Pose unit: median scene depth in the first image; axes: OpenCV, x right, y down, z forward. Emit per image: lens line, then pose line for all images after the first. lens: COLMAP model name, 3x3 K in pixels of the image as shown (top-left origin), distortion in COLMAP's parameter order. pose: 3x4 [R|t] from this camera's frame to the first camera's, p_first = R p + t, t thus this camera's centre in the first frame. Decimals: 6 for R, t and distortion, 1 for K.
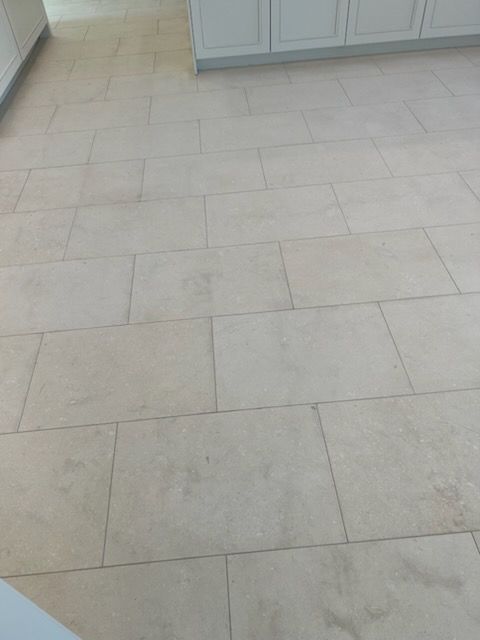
lens RADIAL K [[482.1, 0, 240.0], [0, 482.1, 320.0], [0, 0, 1]] dist [0.052231, -0.063183]
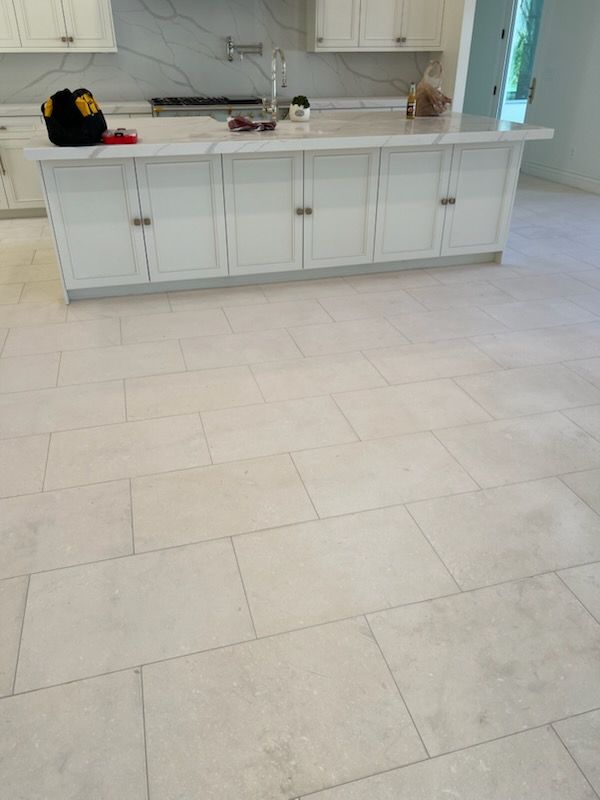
lens RADIAL K [[602.6, 0, 300.0], [0, 602.6, 400.0], [0, 0, 1]] dist [0.052231, -0.063183]
pose [[0.980617, -0.046139, 0.190425, 0.209337], [0.100595, 0.952567, -0.287221, 0.055294], [-0.168140, 0.300810, 0.938745, -0.137637]]
